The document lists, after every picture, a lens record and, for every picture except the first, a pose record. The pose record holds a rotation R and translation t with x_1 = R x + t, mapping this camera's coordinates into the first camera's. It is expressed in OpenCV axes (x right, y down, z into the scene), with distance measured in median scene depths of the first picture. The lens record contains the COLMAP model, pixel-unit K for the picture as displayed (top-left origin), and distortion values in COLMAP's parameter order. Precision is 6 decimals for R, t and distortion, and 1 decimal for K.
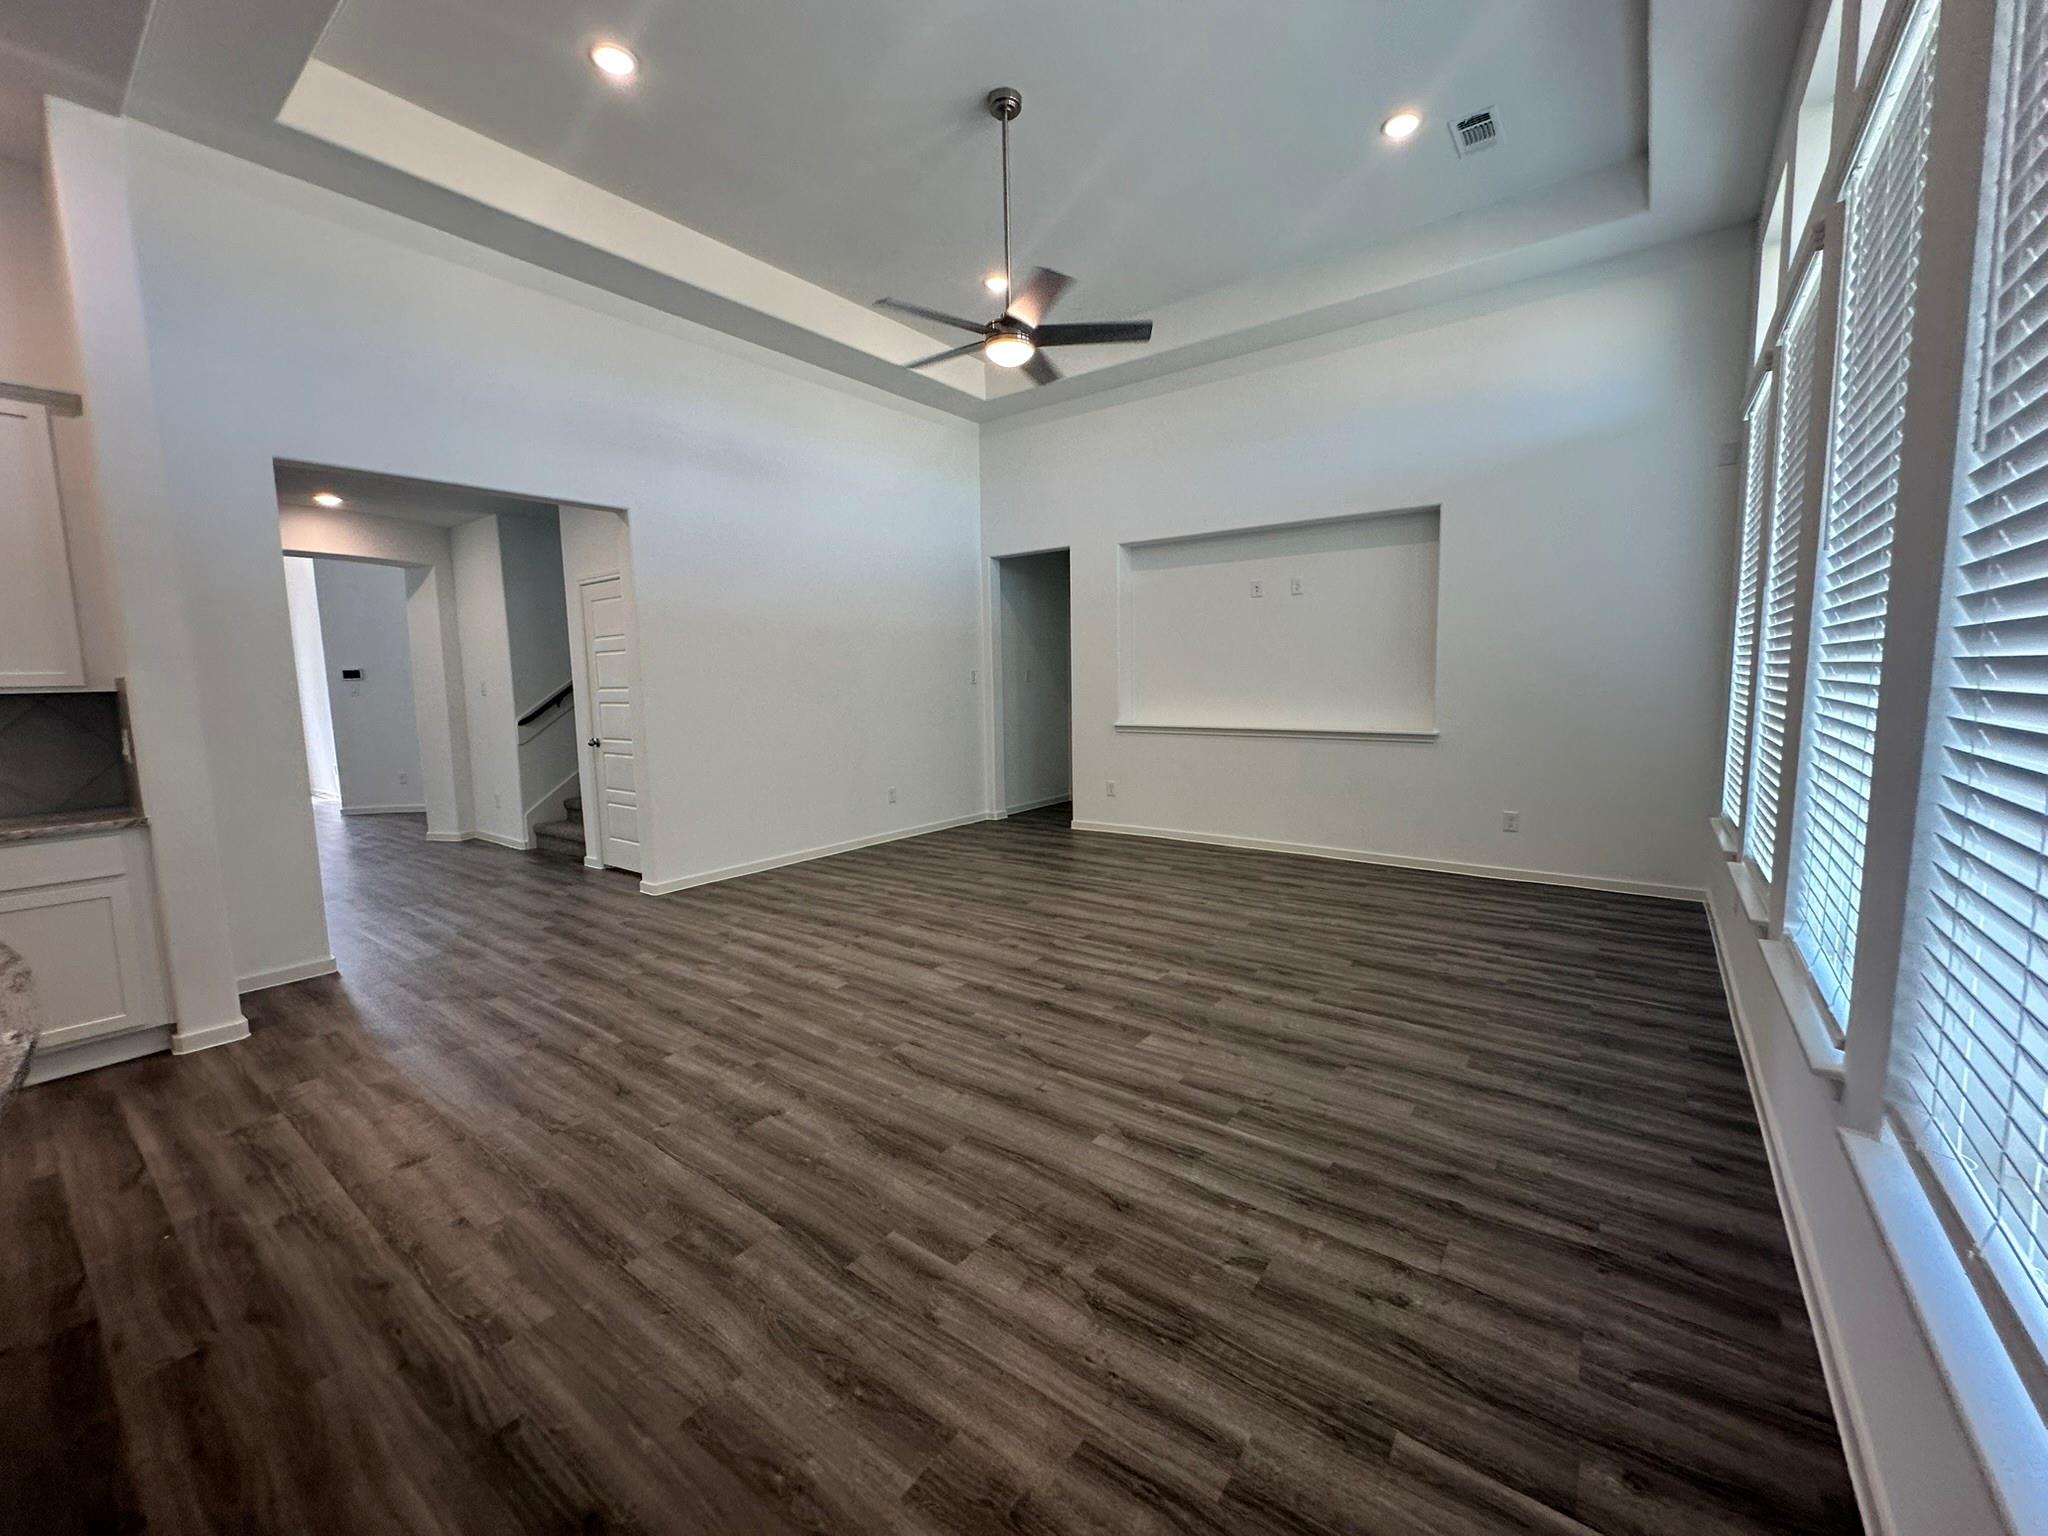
lens RADIAL K [[820.3, 0, 1025.4], [0, 820.3, 760.7], [0, 0, 1]] dist [-0.002107, -0.000113]
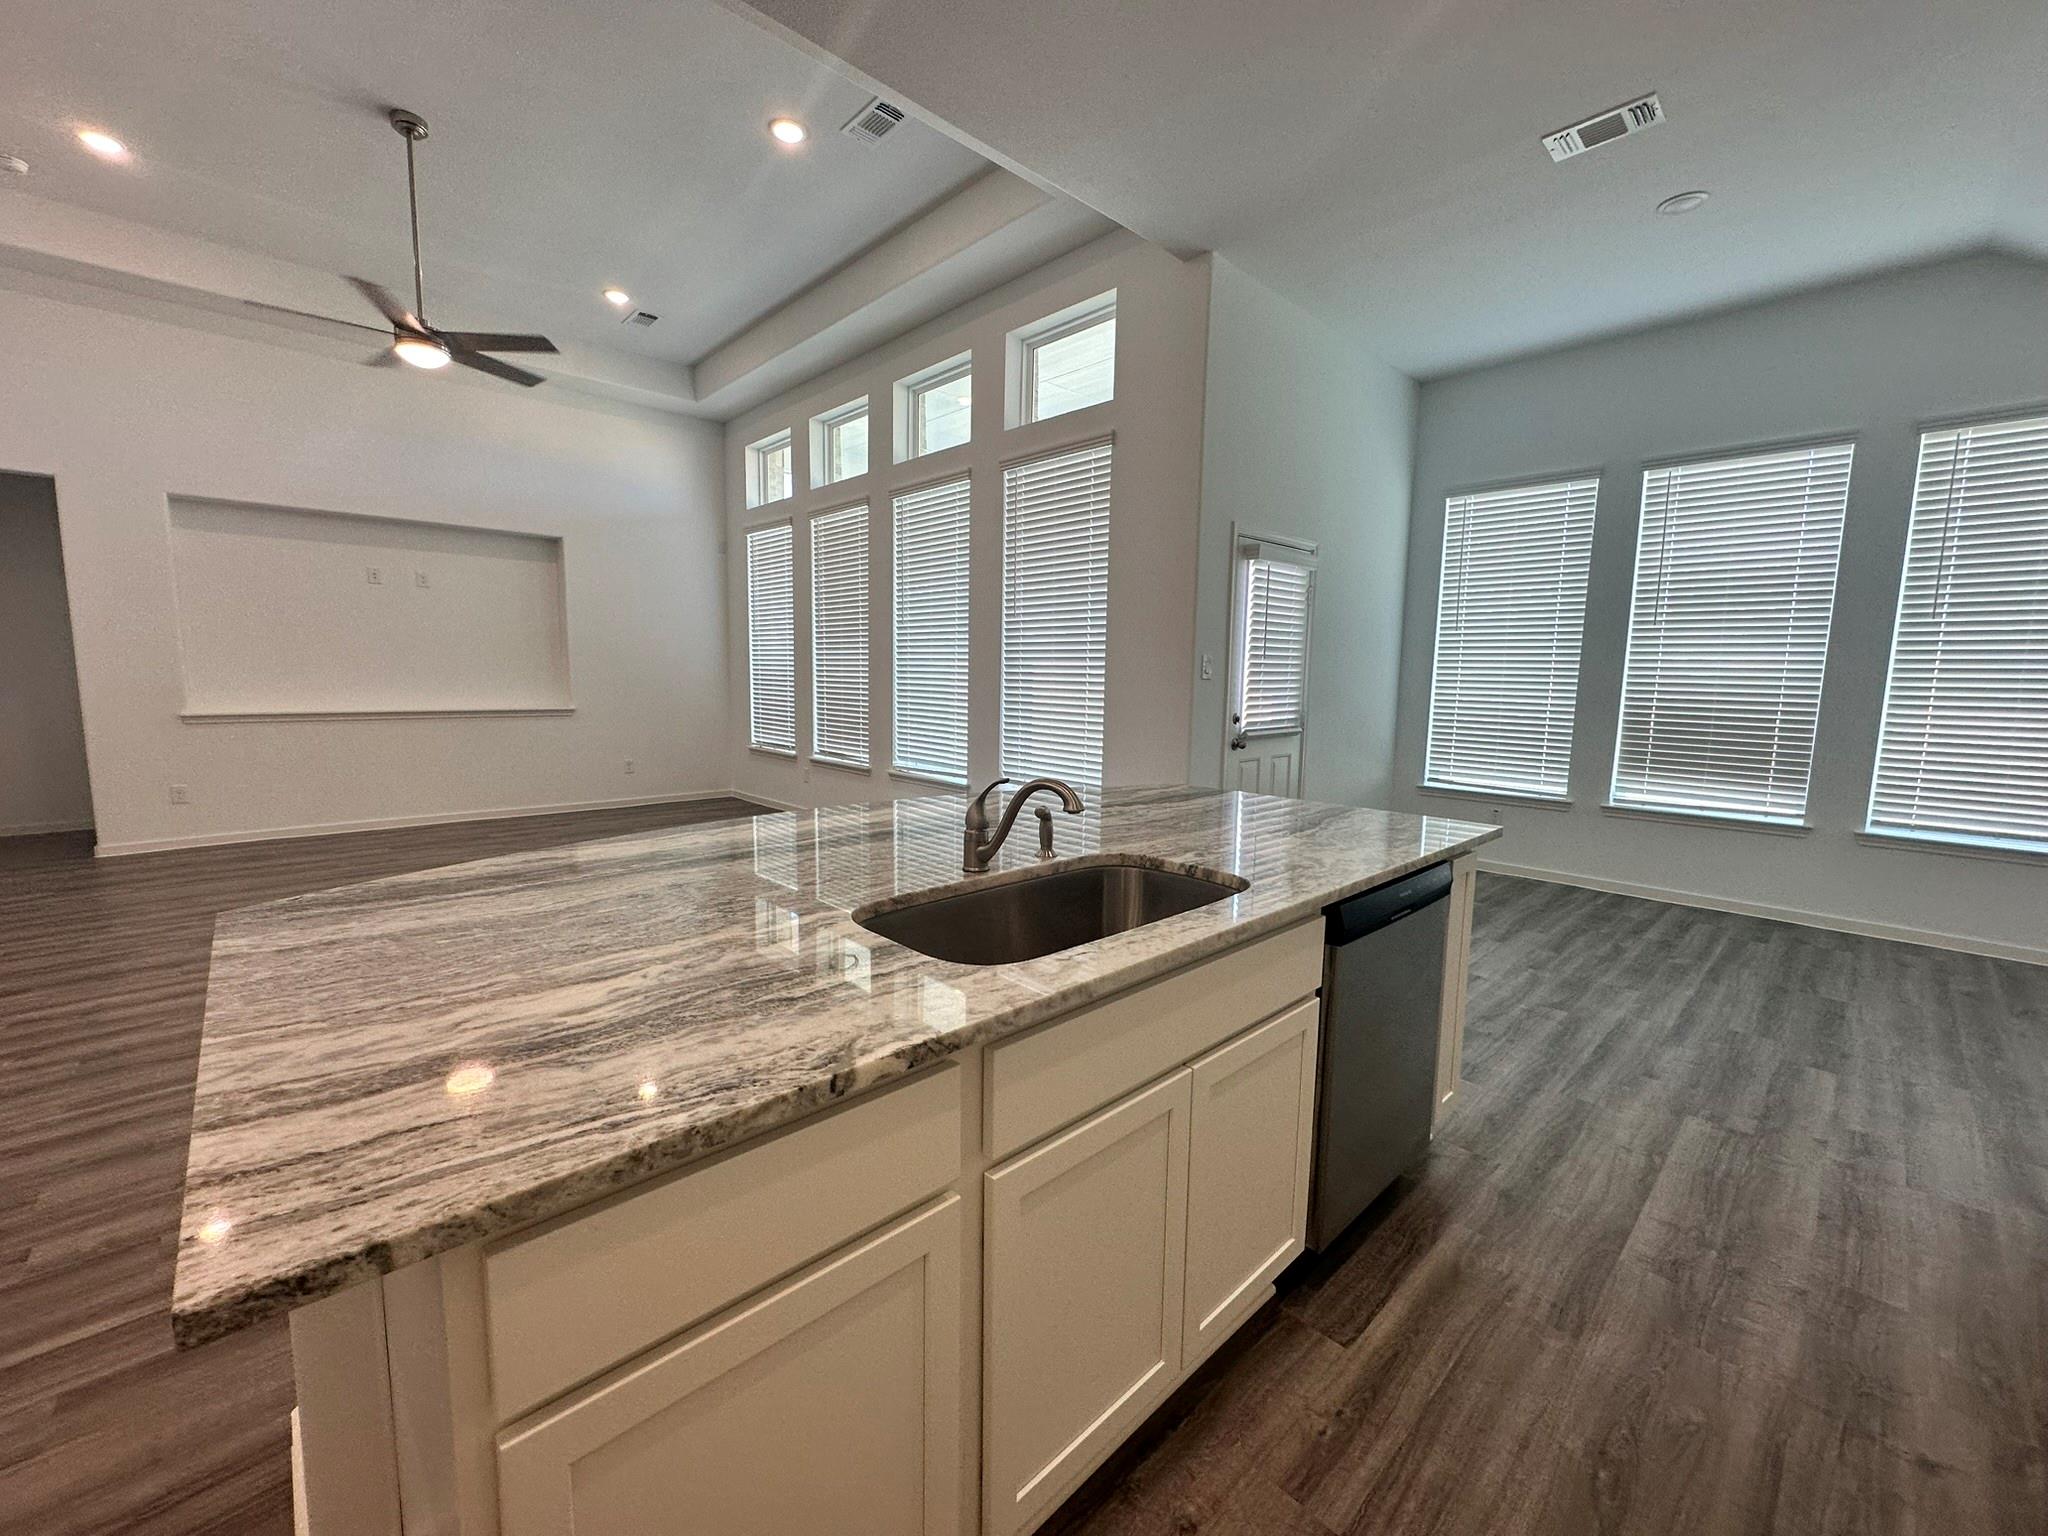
lens RADIAL K [[820.3, 0, 1025.4], [0, 820.3, 760.7], [0, 0, 1]] dist [-0.002107, -0.000113]
pose [[0.164057, -0.088285, 0.982492, -0.765344], [0.084465, 0.993586, 0.075178, 0.015007], [-0.982828, 0.070653, 0.170461, 0.057691]]
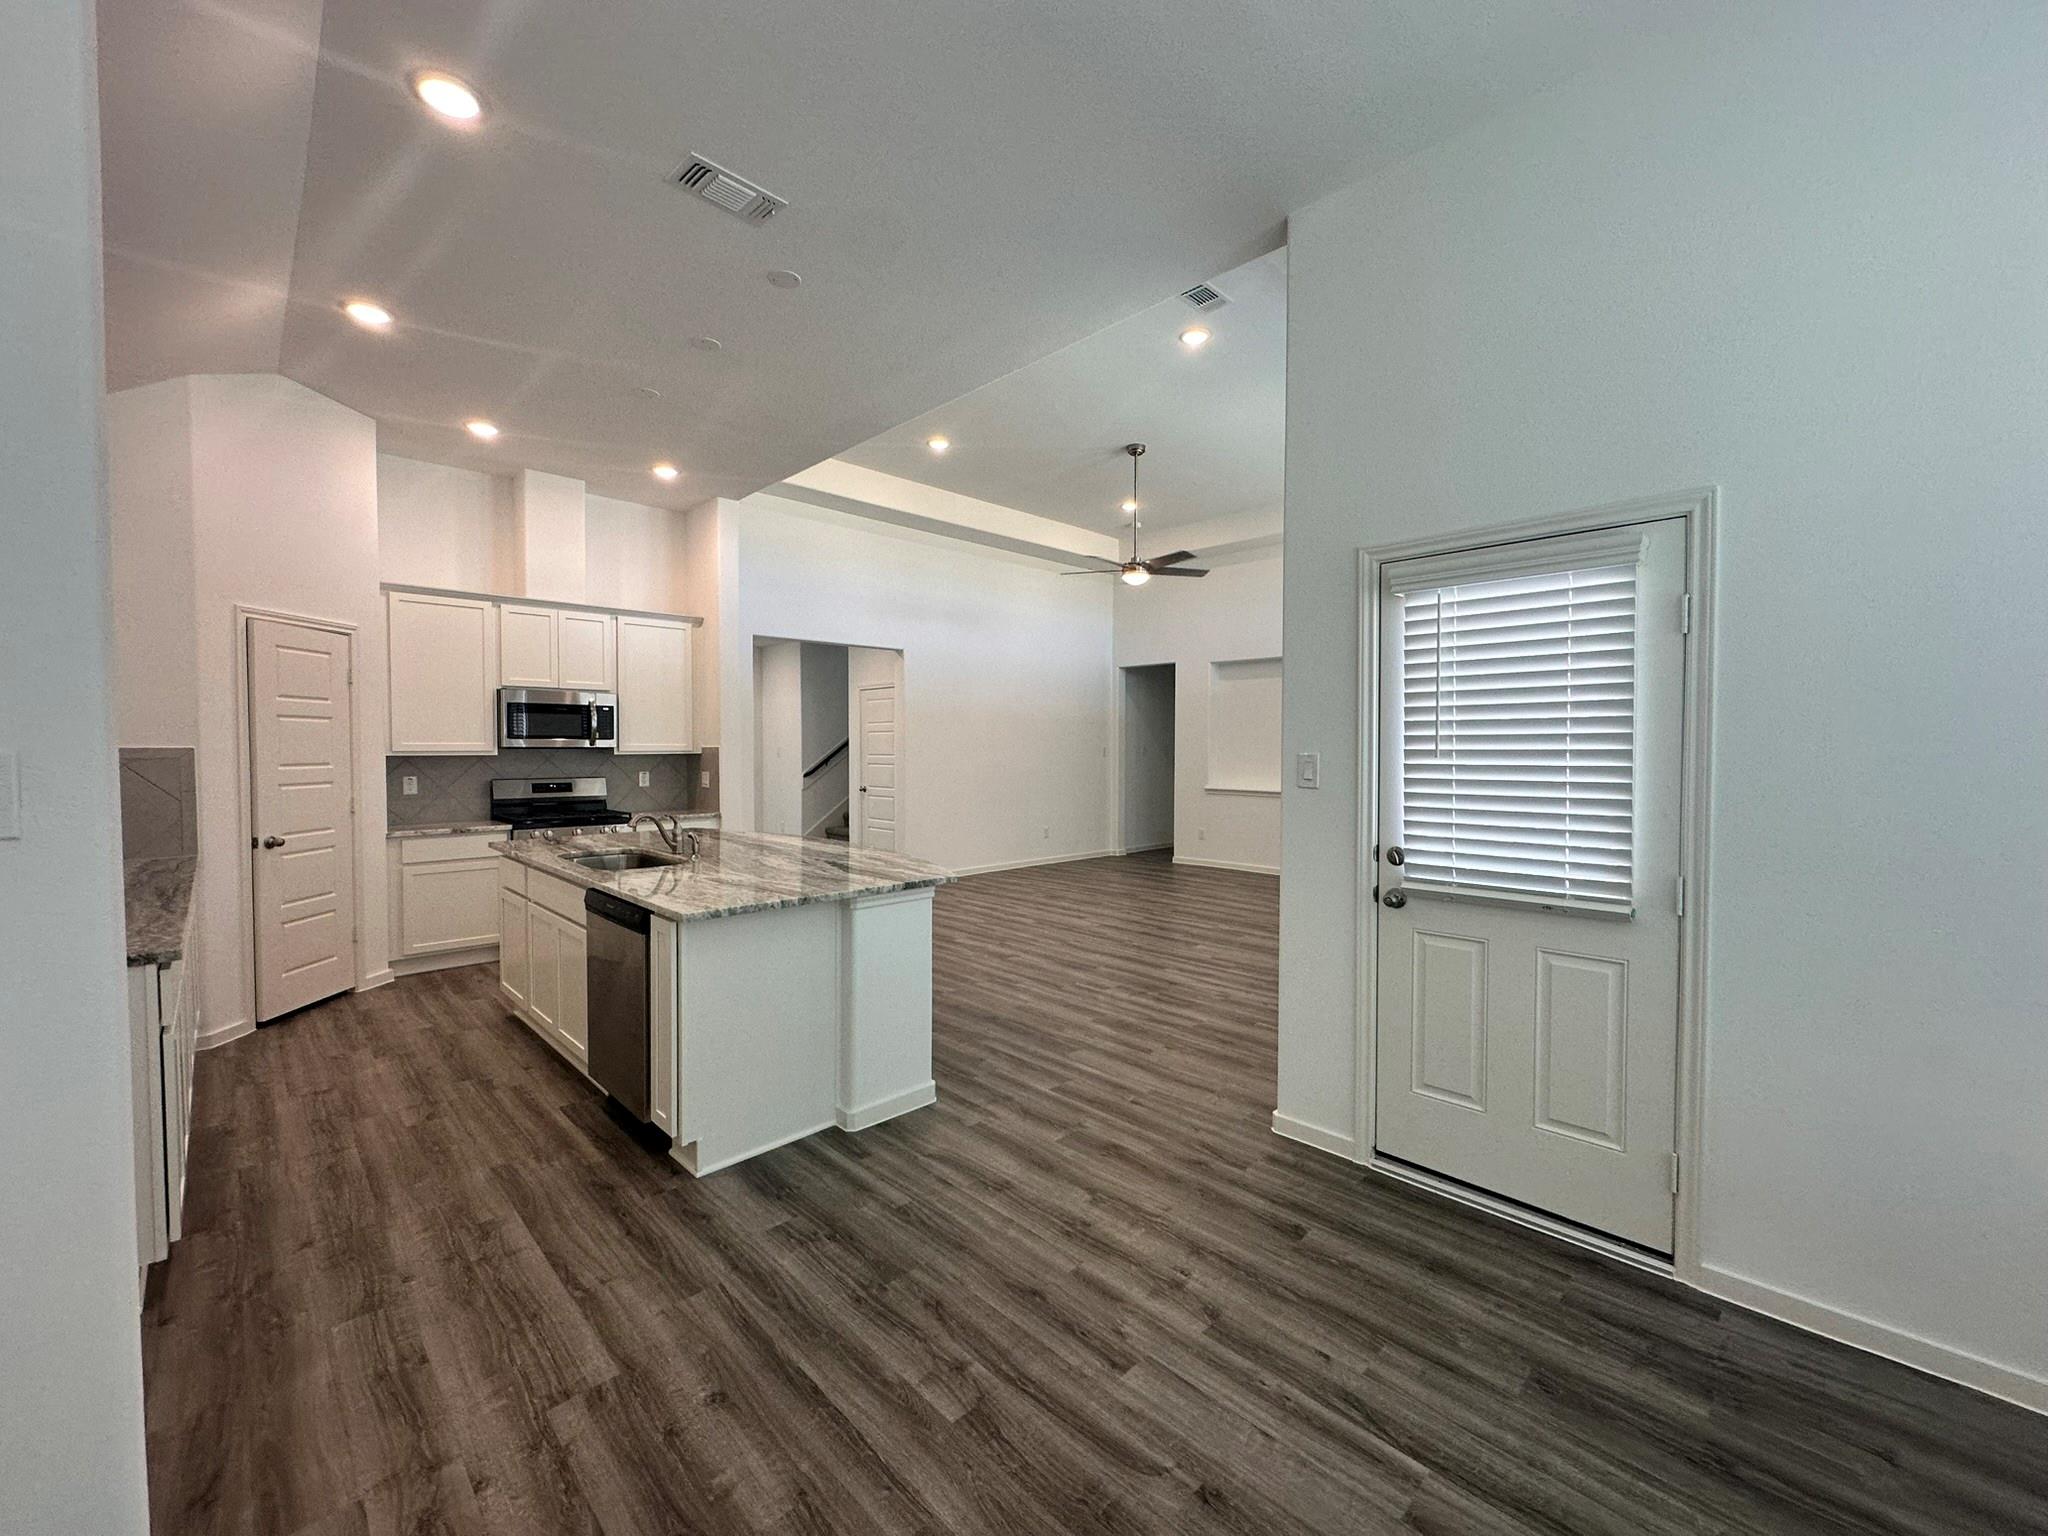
lens RADIAL K [[820.3, 0, 1025.4], [0, 820.3, 760.7], [0, 0, 1]] dist [-0.002107, -0.000113]
pose [[0.989187, 0.024110, -0.144662, 0.009559], [-0.035990, 0.996139, -0.080073, 0.046413], [0.142173, 0.084414, 0.986236, -0.610420]]
